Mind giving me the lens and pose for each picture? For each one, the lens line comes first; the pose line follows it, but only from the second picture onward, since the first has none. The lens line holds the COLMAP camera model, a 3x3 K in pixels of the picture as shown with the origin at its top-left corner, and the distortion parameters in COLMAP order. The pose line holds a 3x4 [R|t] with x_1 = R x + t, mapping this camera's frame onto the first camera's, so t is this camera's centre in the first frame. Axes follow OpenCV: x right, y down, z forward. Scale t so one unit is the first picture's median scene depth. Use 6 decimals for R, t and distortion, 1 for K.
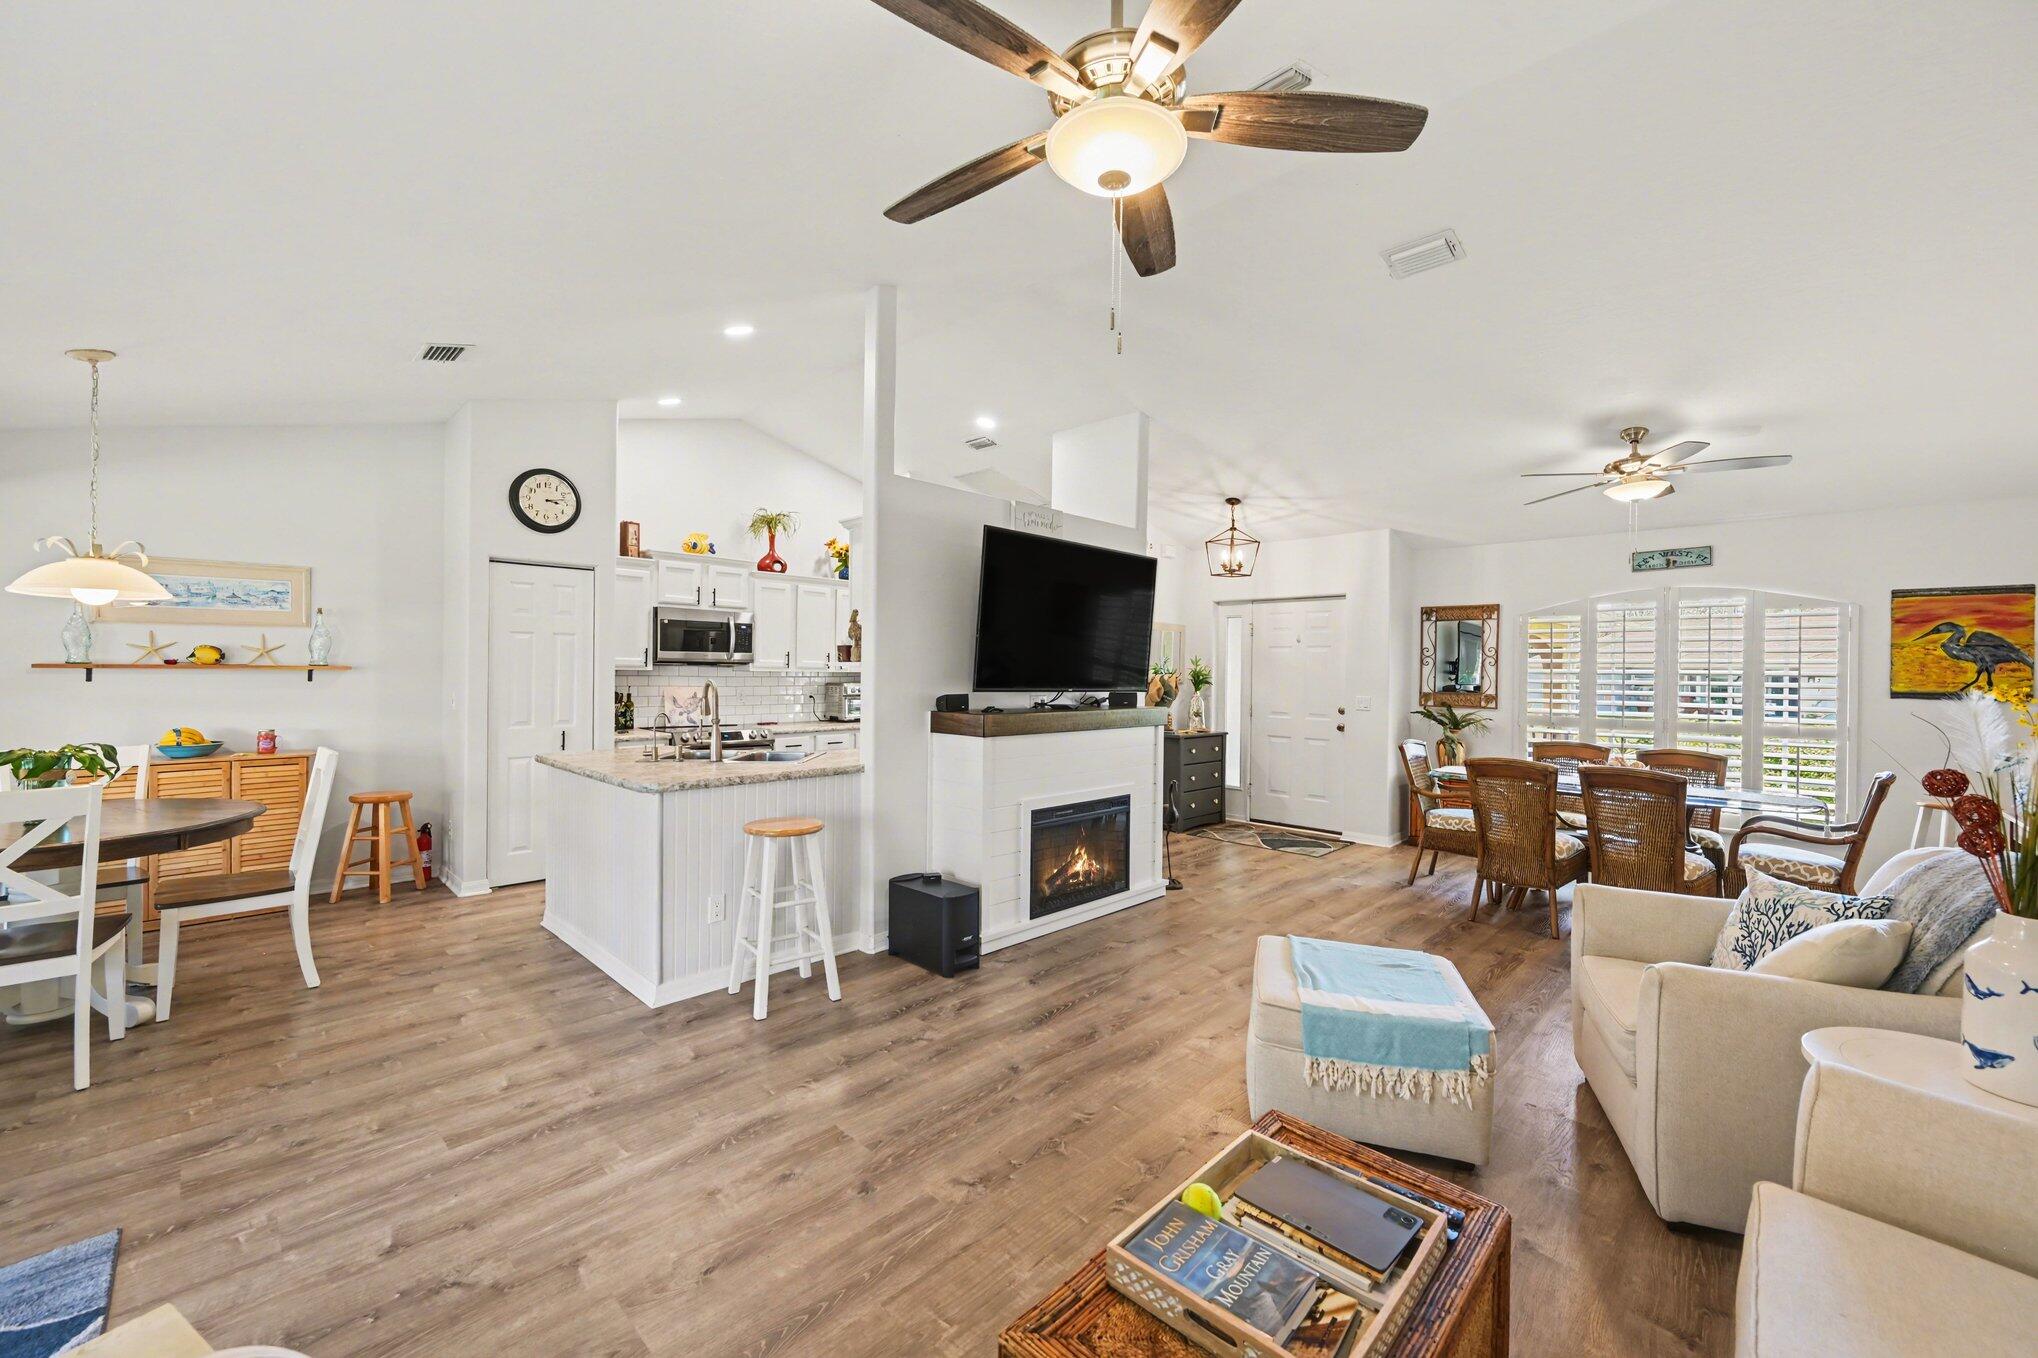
lens RADIAL K [[811.1, 0, 1034.0], [0, 811.1, 671.1], [0, 0, 1]] dist [0.002487, 0.000301]
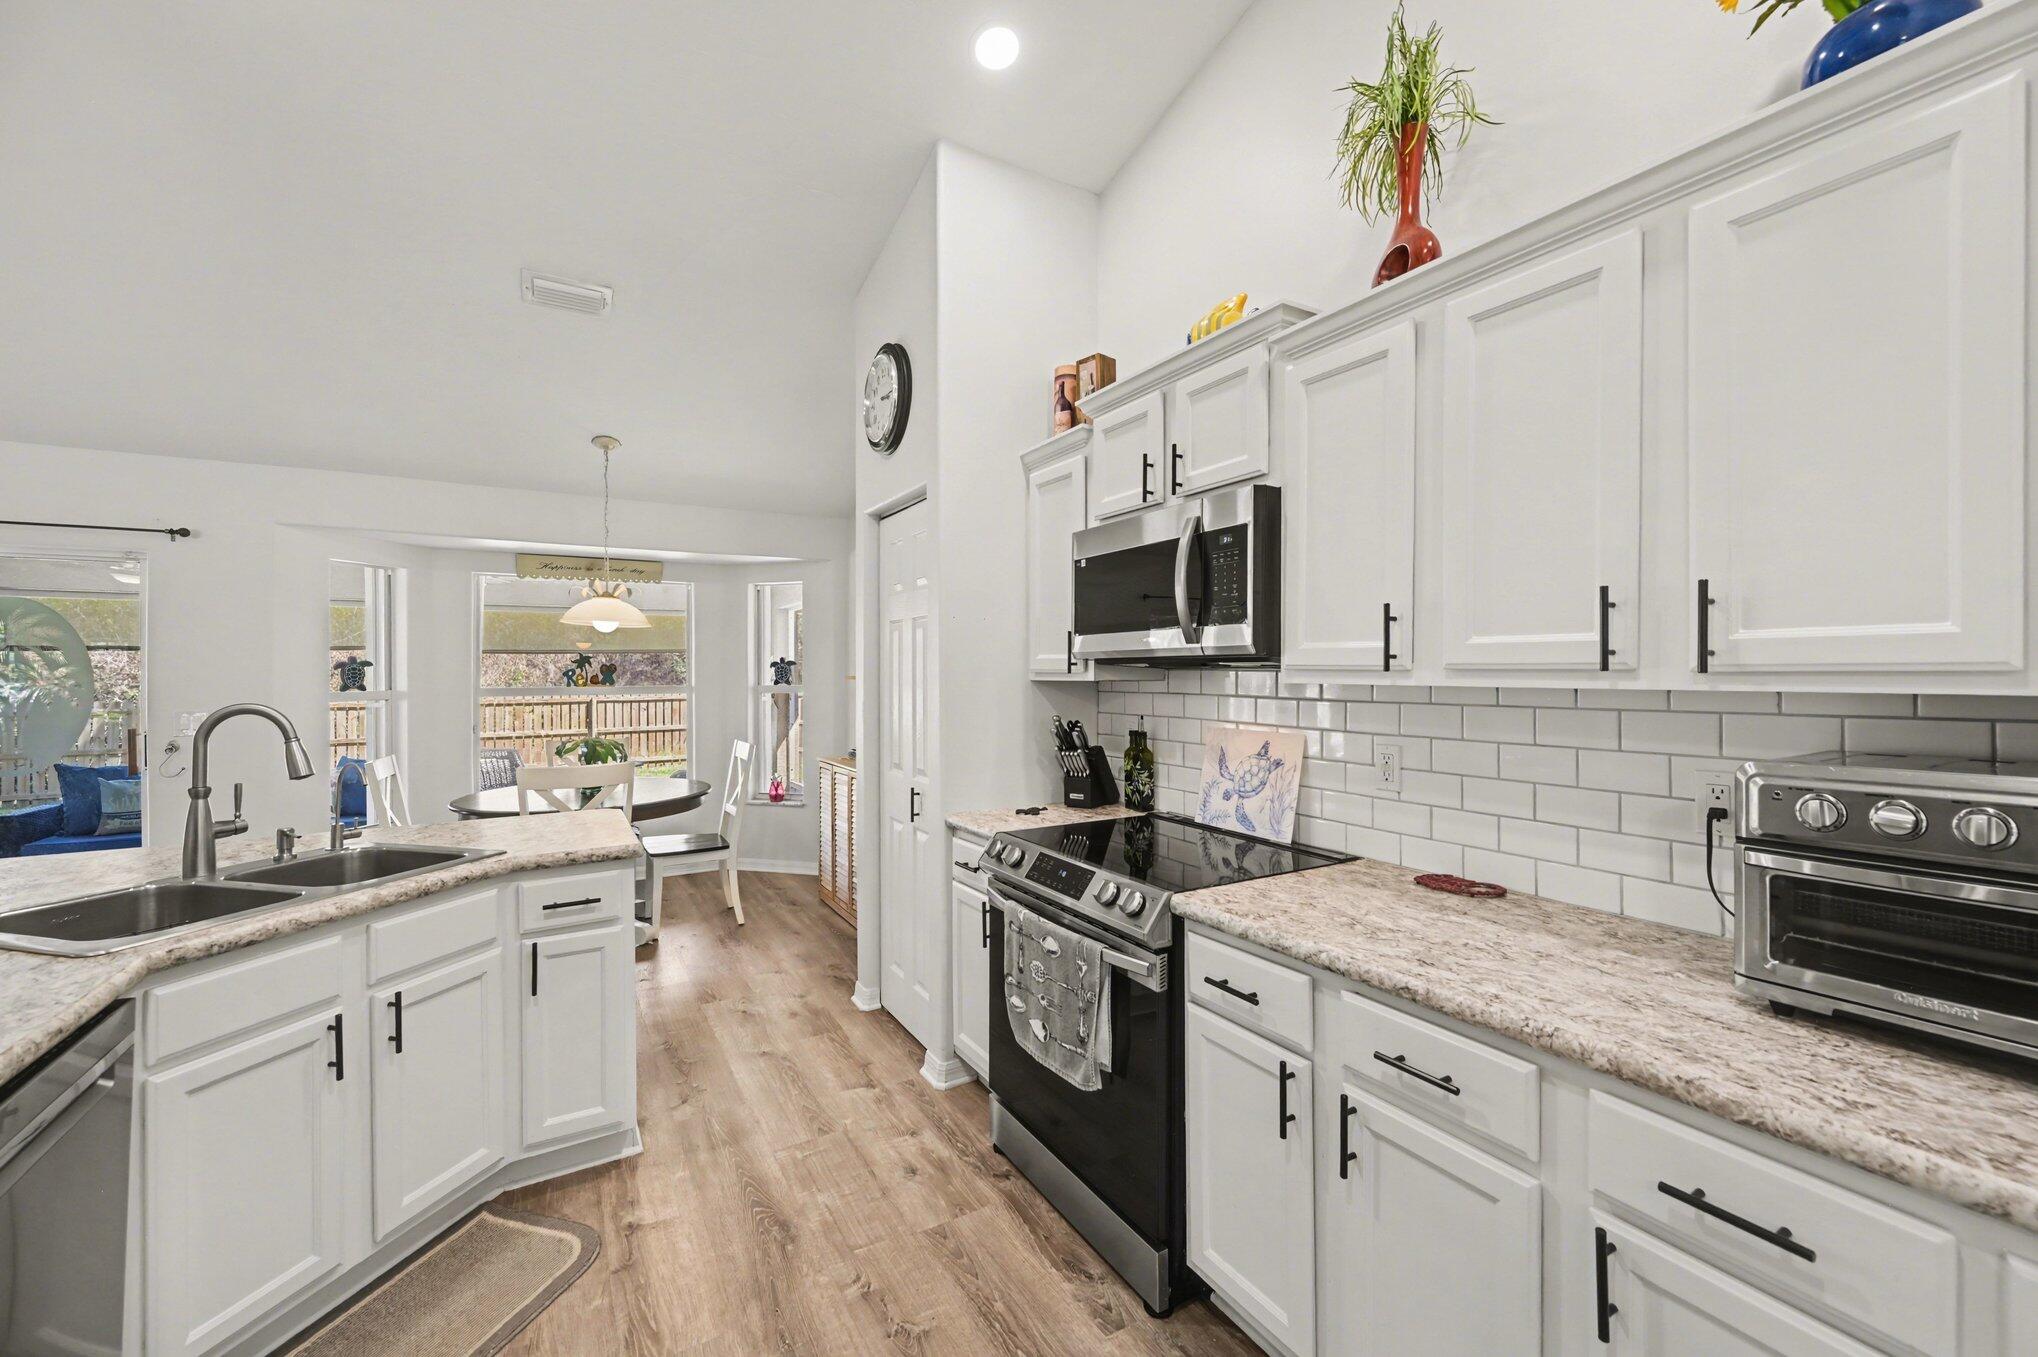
lens RADIAL K [[820.2, 0, 1013.9], [0, 820.2, 678.2], [0, 0, 1]] dist [0.002948, 0.000302]
pose [[-0.288441, -0.007351, -0.957470, -0.044284], [-0.006826, 0.999961, -0.005621, -0.001078], [0.957473, 0.004914, -0.288479, 1.377103]]
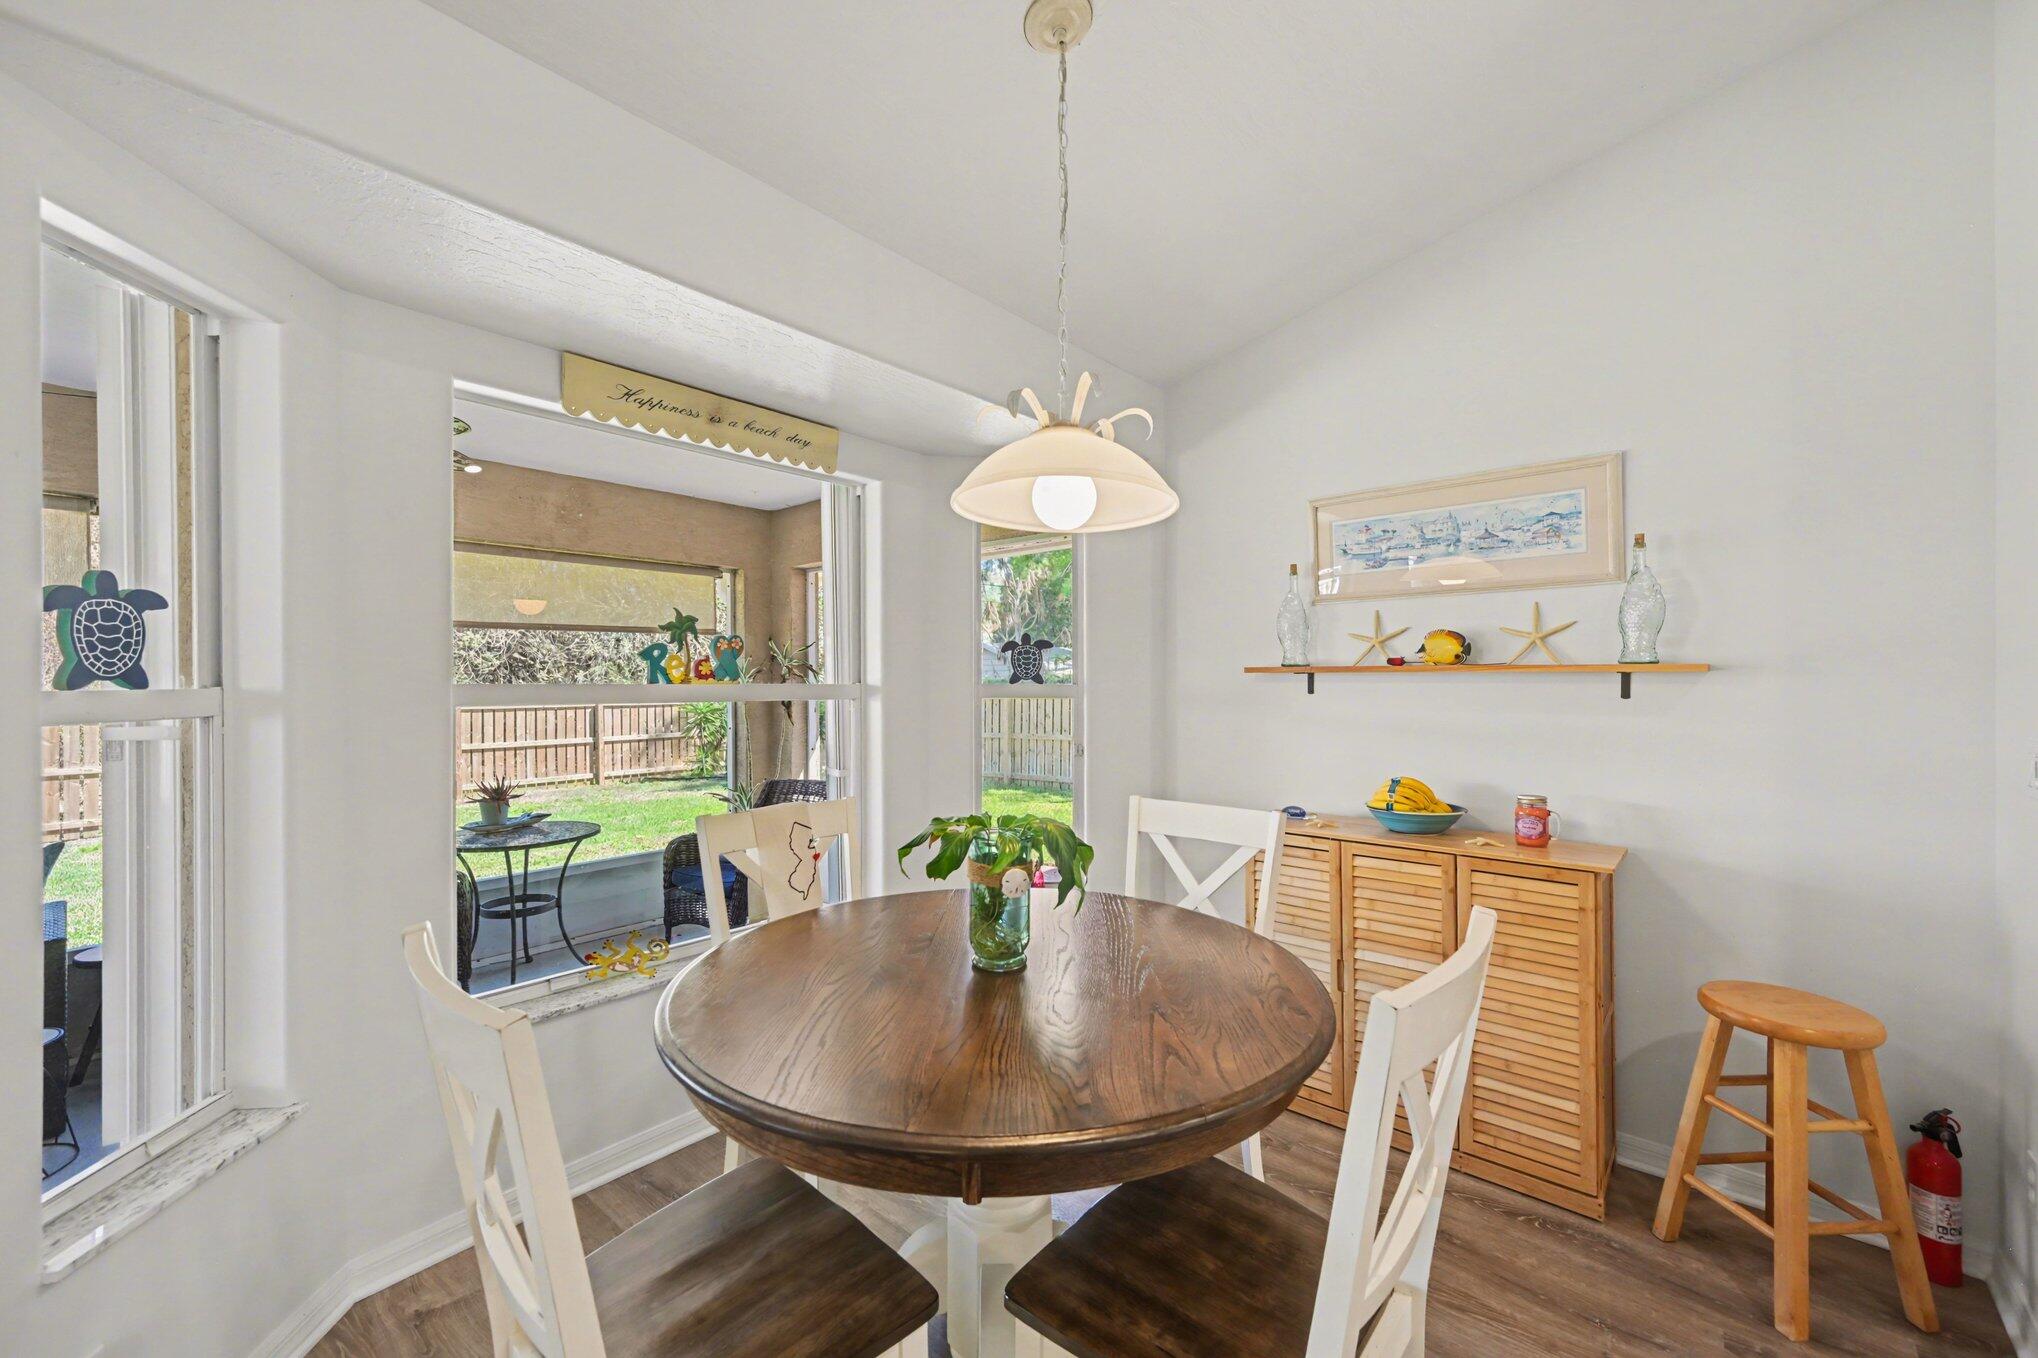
lens RADIAL K [[820.2, 0, 1013.9], [0, 820.2, 678.7], [0, 0, 1]] dist [0.002948, 0.000302]
pose [[0.043985, -0.021351, -0.998804, -0.452297], [-0.007713, 0.999735, -0.021711, 0.014486], [0.999002, 0.008659, 0.043809, 0.648537]]
